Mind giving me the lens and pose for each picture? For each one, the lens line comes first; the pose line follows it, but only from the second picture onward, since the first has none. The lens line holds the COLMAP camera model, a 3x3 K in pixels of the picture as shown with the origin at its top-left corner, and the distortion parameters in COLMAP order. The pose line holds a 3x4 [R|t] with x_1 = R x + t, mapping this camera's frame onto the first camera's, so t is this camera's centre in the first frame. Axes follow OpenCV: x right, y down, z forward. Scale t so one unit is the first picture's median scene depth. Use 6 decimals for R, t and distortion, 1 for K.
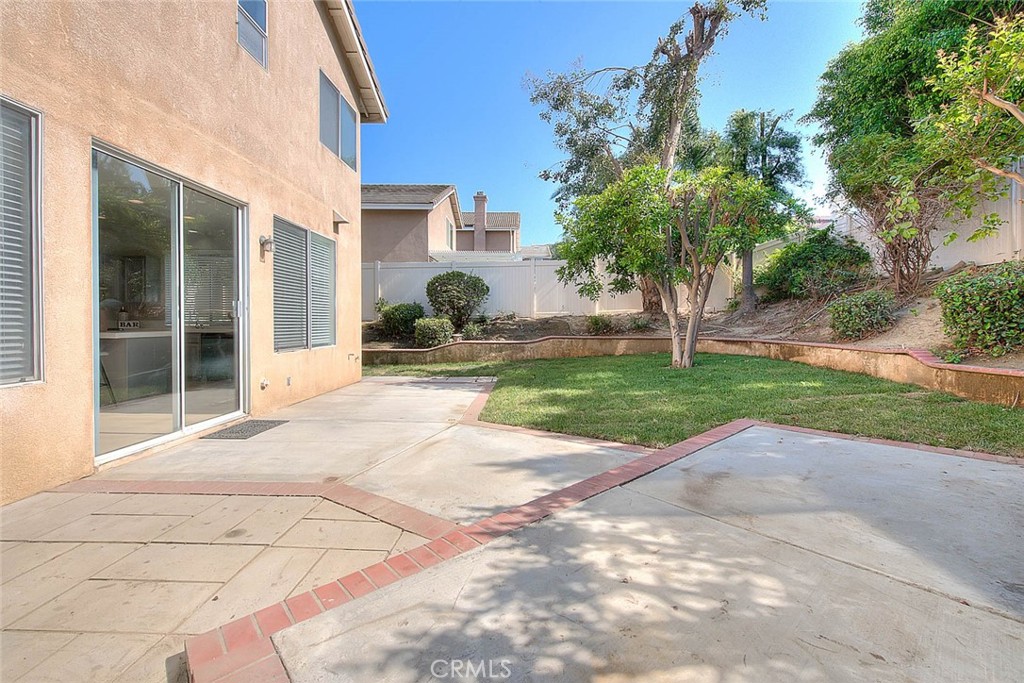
lens RADIAL K [[425.7, 0, 520.1], [0, 425.7, 325.2], [0, 0, 1]] dist [-0.001084, -0.003291]
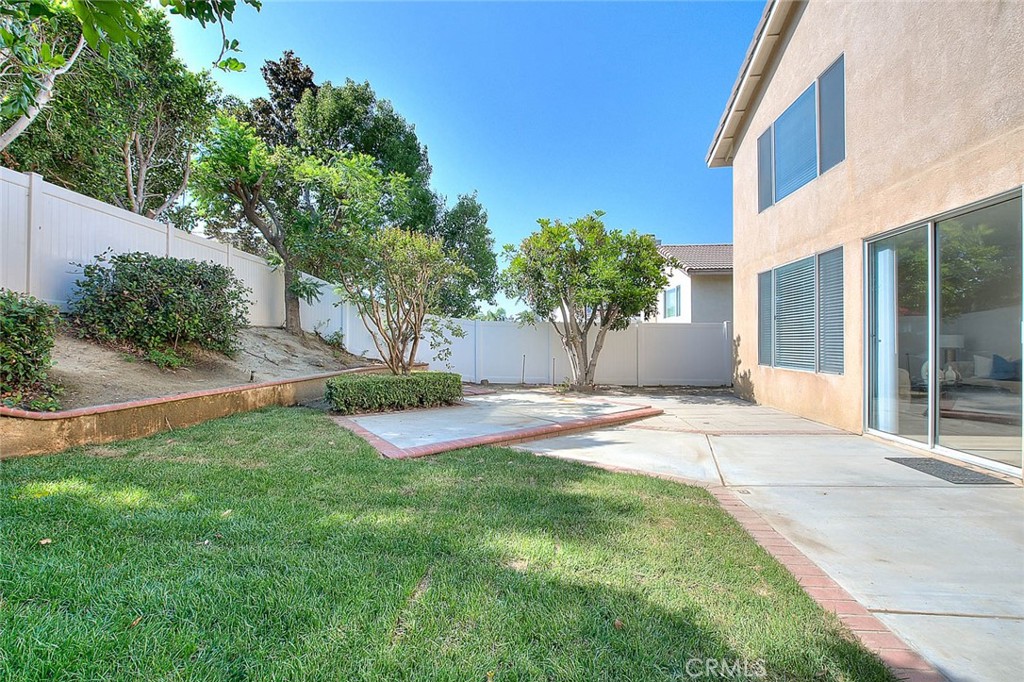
lens RADIAL K [[425.7, 0, 512.9], [0, 425.7, 339.8], [0, 0, 1]] dist [-0.001084, -0.003291]
pose [[-0.996130, 0.006934, 0.087620, 0.196043], [0.007133, 0.999973, 0.001958, -0.039627], [-0.087604, 0.002575, -0.996152, 2.205556]]
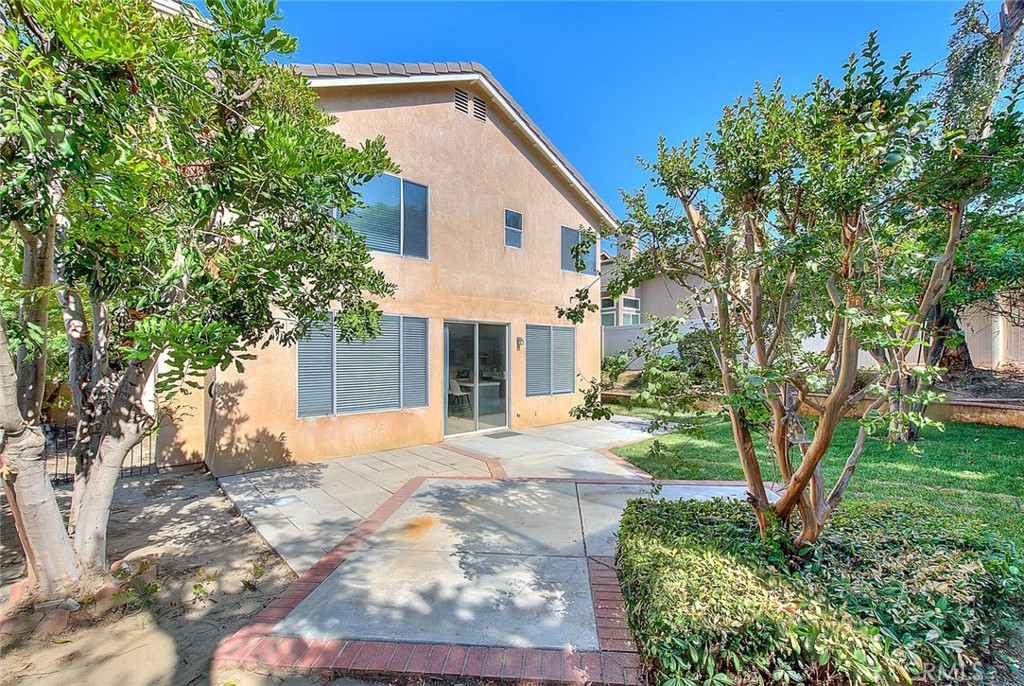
lens RADIAL K [[425.7, 0, 512.0], [0, 425.7, 348.6], [0, 0, 1]] dist [-0.001084, -0.003291]
pose [[0.661786, -0.015352, -0.749535, 1.041434], [-0.000279, 0.999785, -0.020724, -0.147190], [0.749692, 0.013924, 0.661640, -0.383312]]
